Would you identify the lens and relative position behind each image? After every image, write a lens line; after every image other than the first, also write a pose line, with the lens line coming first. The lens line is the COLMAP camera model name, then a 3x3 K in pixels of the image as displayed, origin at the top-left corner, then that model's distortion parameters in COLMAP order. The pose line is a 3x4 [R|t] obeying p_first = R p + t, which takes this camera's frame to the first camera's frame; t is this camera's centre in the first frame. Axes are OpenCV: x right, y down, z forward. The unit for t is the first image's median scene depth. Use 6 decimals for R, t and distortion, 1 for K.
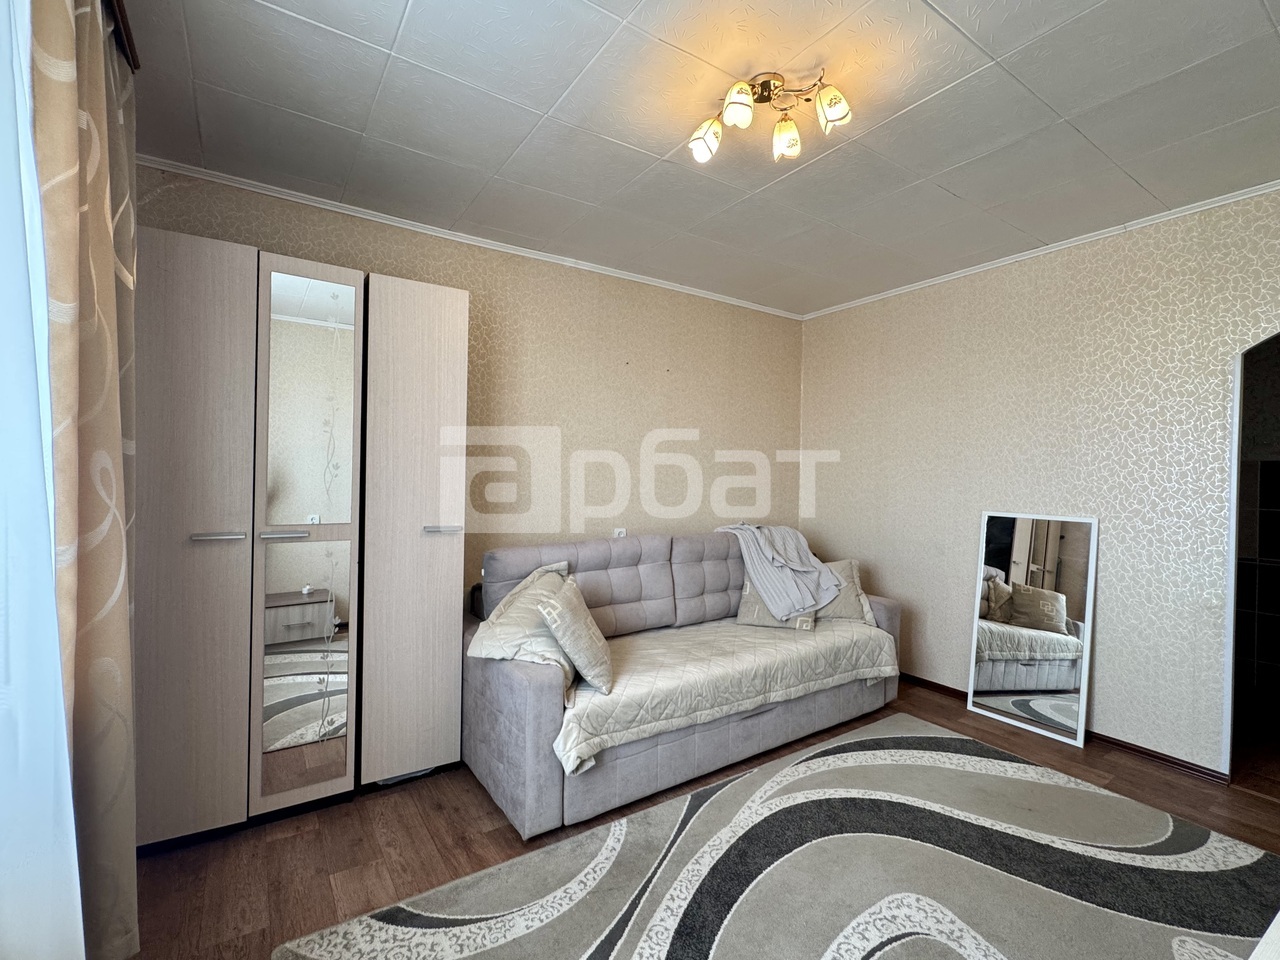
lens RADIAL K [[574.8, 0, 639.0], [0, 574.8, 477.1], [0, 0, 1]] dist [0.001227, -0.000039]
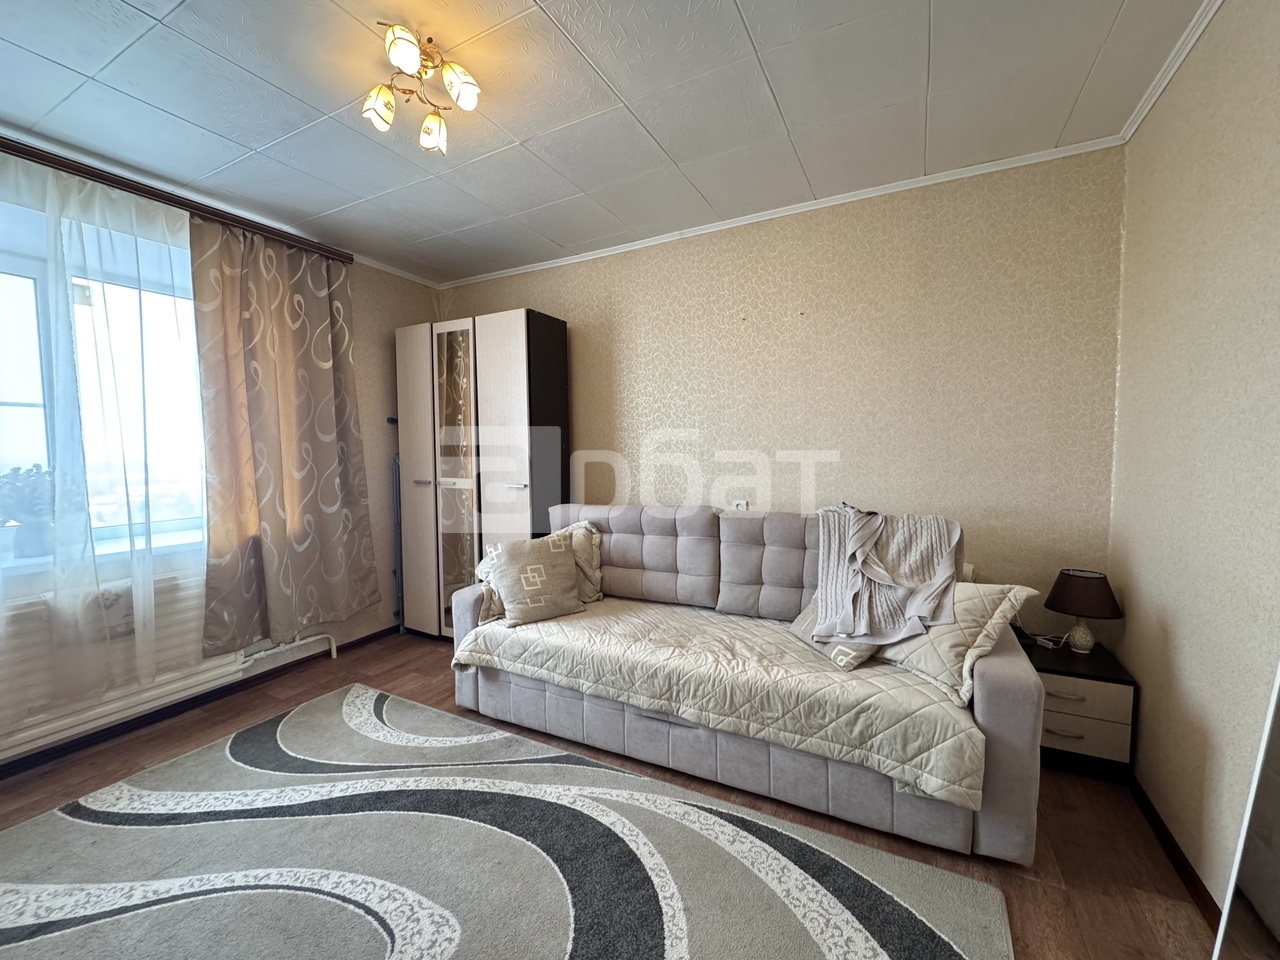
lens RADIAL K [[527.9, 0, 638.7], [0, 527.9, 479.3], [0, 0, 1]] dist [-0.003709, 0.000274]
pose [[0.469257, 0.029841, -0.882557, 0.827632], [0.012648, 0.999099, 0.040506, 0.023704], [0.882971, -0.030171, 0.468457, 0.588750]]
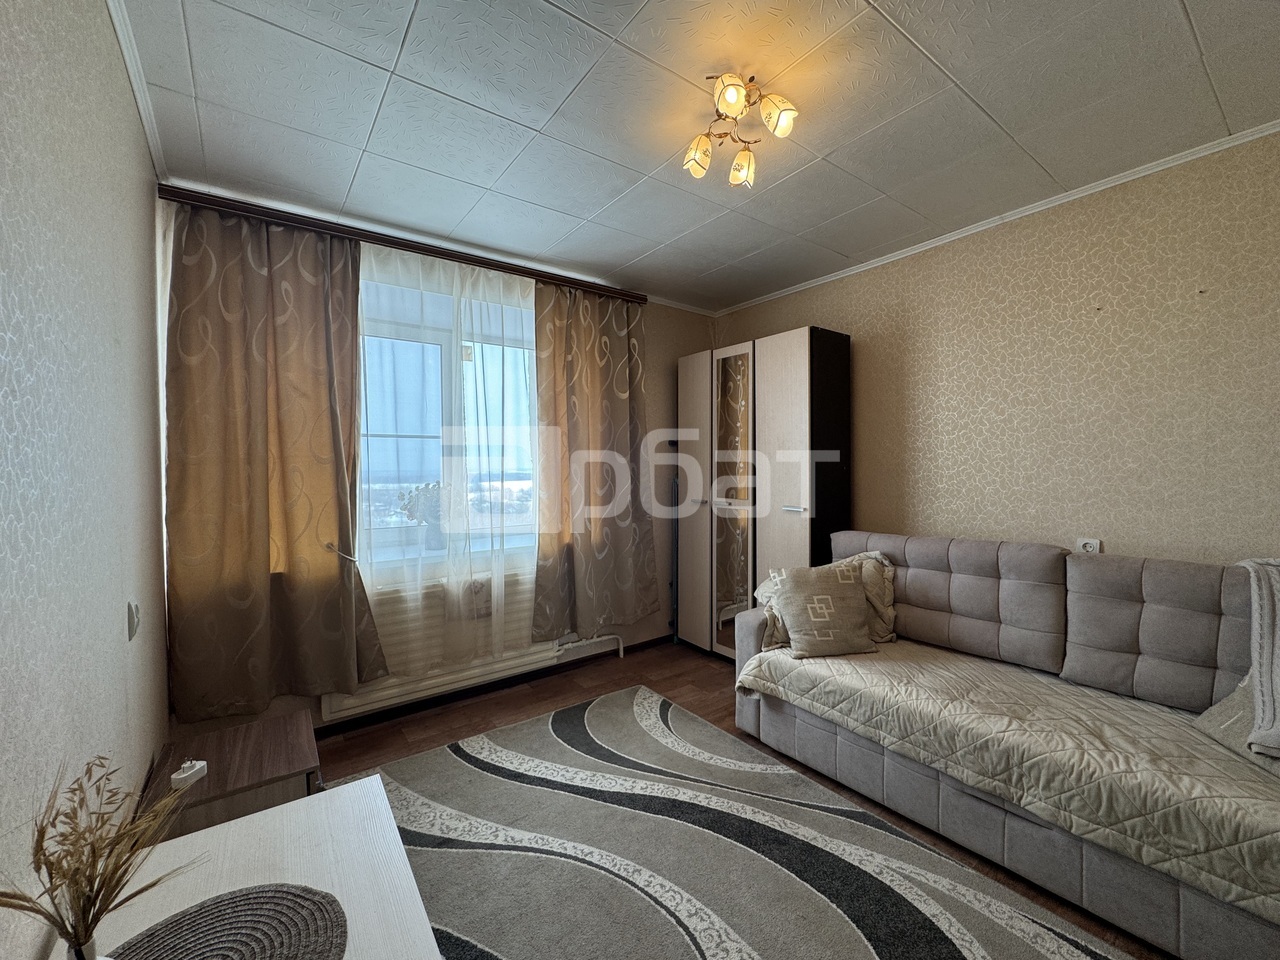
lens RADIAL K [[527.9, 0, 638.7], [0, 527.9, 479.3], [0, 0, 1]] dist [-0.003709, 0.000274]
pose [[0.037819, 0.006145, -0.999266, 0.788990], [0.001648, 0.999979, 0.006212, 0.011185], [0.999283, -0.001882, 0.037808, 0.521088]]
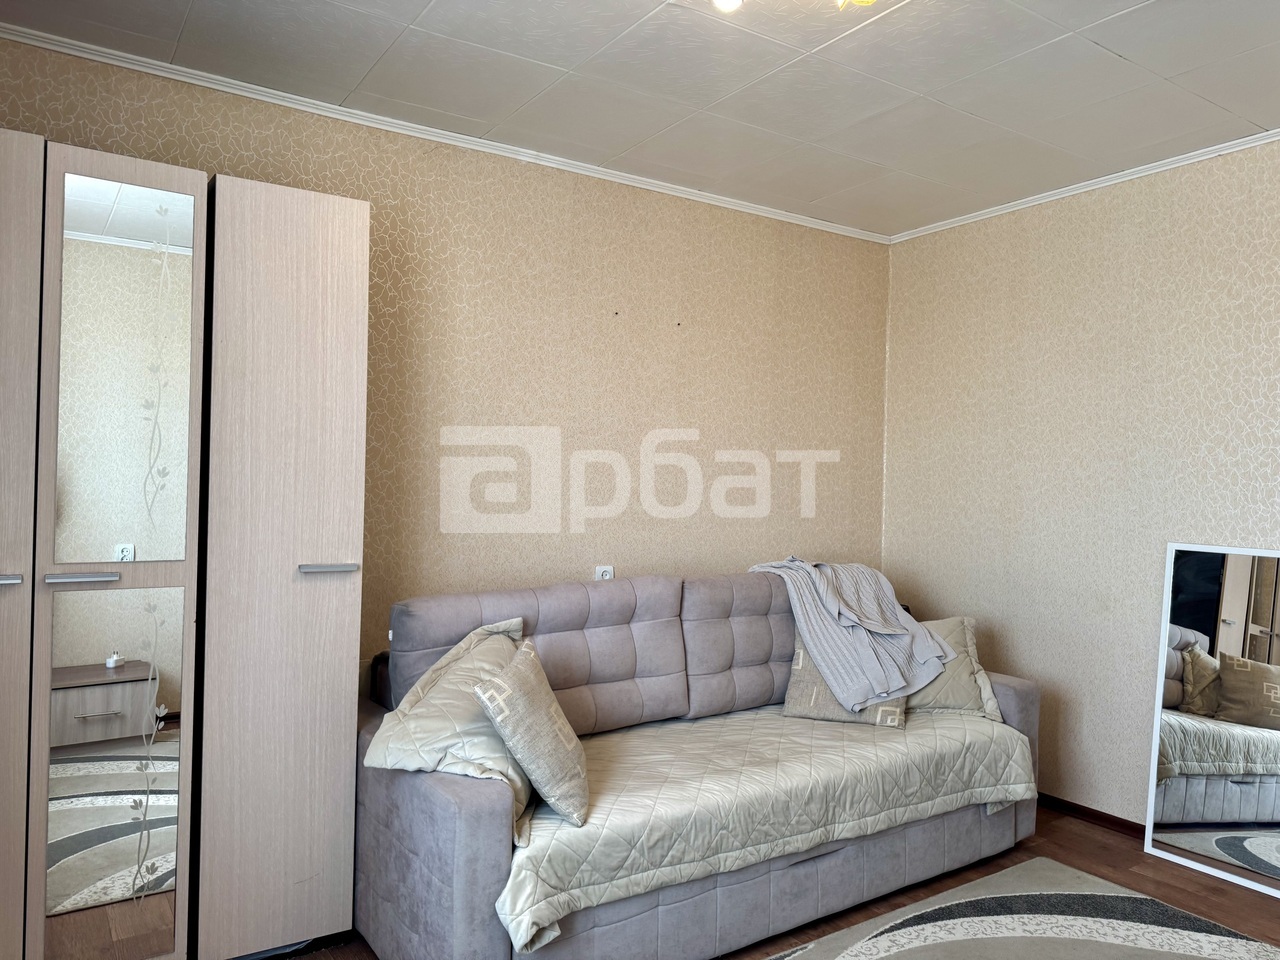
lens RADIAL K [[895.1, 0, 638.0], [0, 895.1, 476.1], [0, 0, 1]] dist [0.076981, -0.097304]
pose [[0.999995, 0.003051, -0.000654, 0.007504], [-0.003056, 0.999964, -0.007927, -0.006255], [0.000630, 0.007929, 0.999968, -0.017620]]
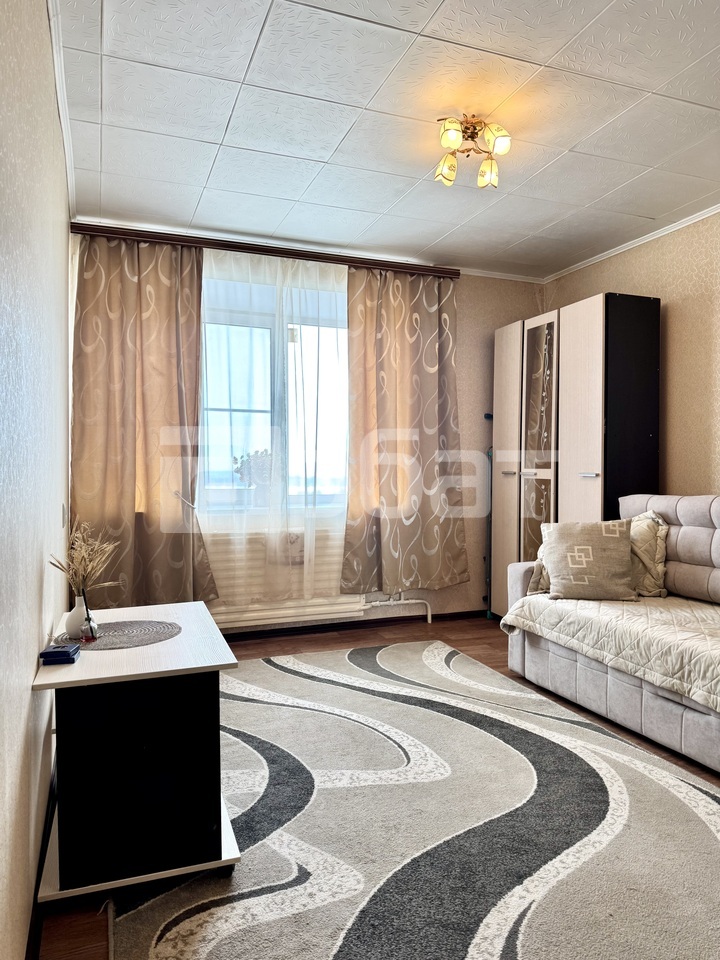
lens RADIAL K [[671.3, 0, 361.1], [0, 671.3, 482.7], [0, 0, 1]] dist [0.076981, -0.097304]
pose [[-0.227166, 0.002192, -0.973854, 1.201508], [-0.013536, 0.999894, 0.005408, 0.095401], [0.973762, 0.014411, -0.227112, 0.744371]]
